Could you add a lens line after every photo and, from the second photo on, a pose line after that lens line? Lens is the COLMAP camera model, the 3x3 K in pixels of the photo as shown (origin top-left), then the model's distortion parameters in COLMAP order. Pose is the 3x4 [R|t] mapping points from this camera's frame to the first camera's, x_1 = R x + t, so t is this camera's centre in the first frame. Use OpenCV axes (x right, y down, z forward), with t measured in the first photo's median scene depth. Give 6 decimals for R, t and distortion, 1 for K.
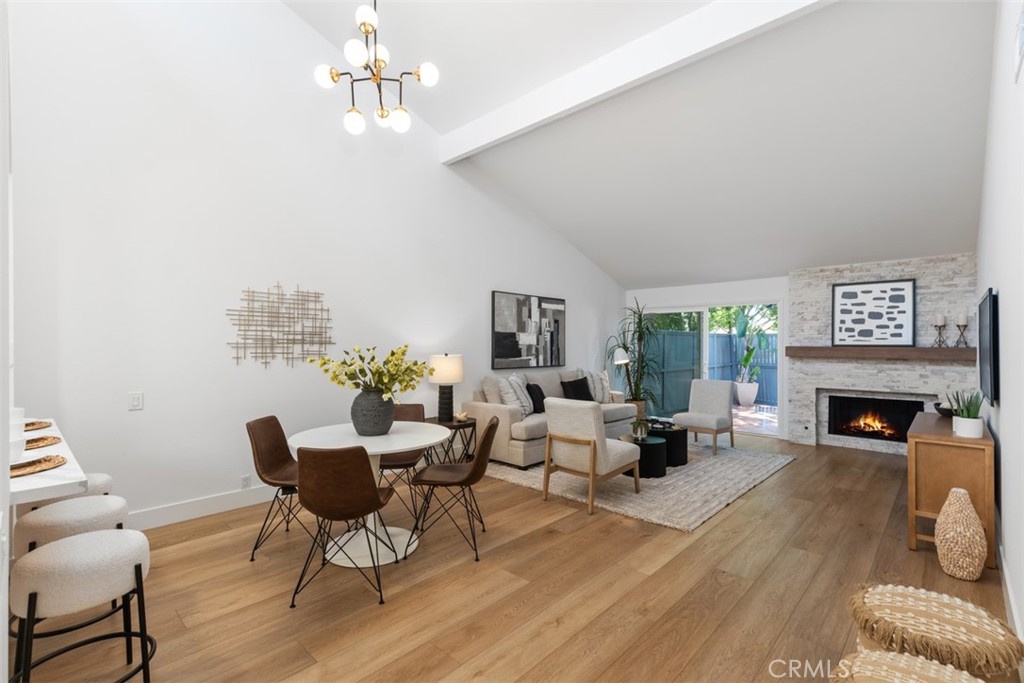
lens RADIAL K [[461.6, 0, 510.8], [0, 461.6, 343.3], [0, 0, 1]] dist [0.014126, -0.000849]
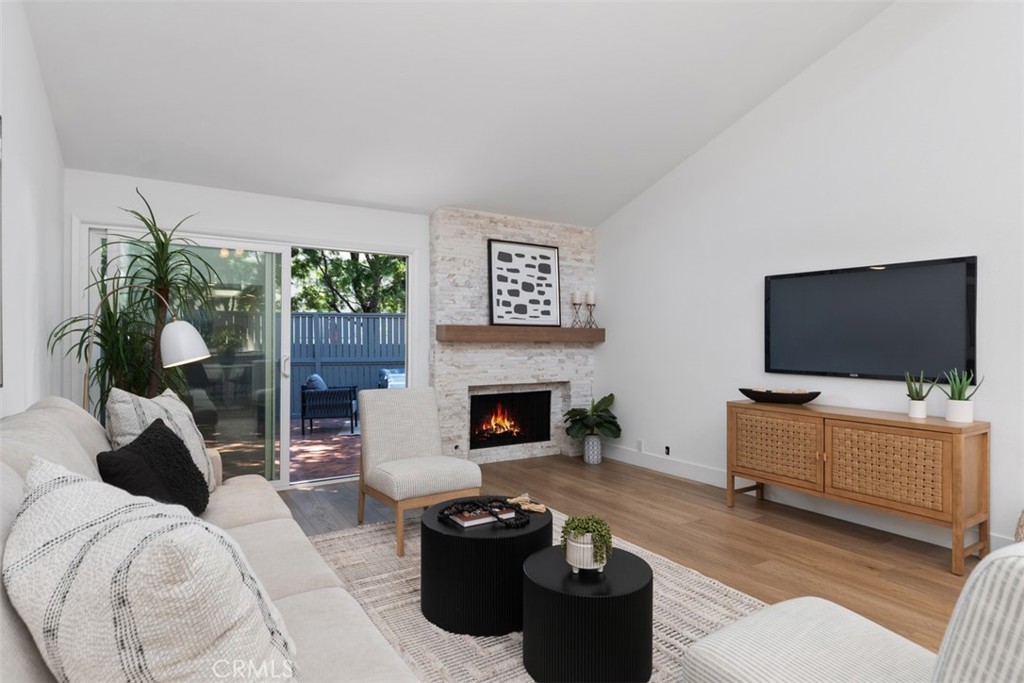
lens RADIAL K [[546.2, 0, 511.9], [0, 546.2, 340.7], [0, 0, 1]] dist [0.002017, 0.000055]
pose [[0.252508, -0.004246, 0.967586, -0.113778], [-0.006406, 0.999961, 0.006060, 0.025502], [-0.967574, -0.007729, 0.252471, 0.791077]]
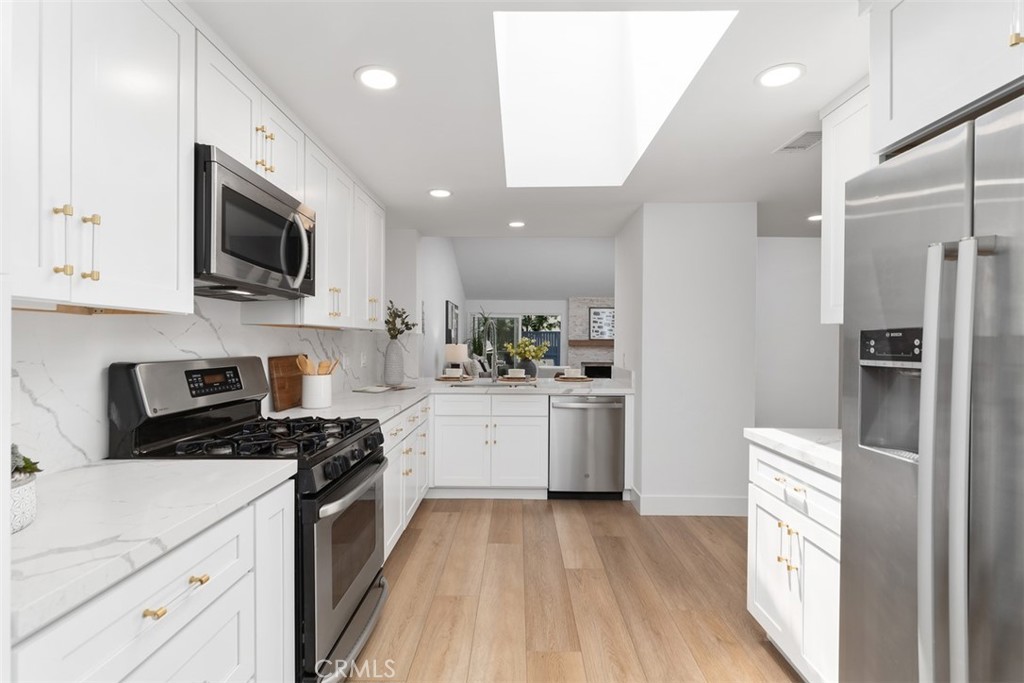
lens RADIAL K [[490.4, 0, 507.8], [0, 490.4, 342.6], [0, 0, 1]] dist [0.001135, 0.000013]
pose [[0.742835, 0.000271, 0.669475, -0.941265], [-0.006489, 0.999956, 0.006794, 0.006828], [-0.669443, -0.009391, 0.742804, -0.279264]]
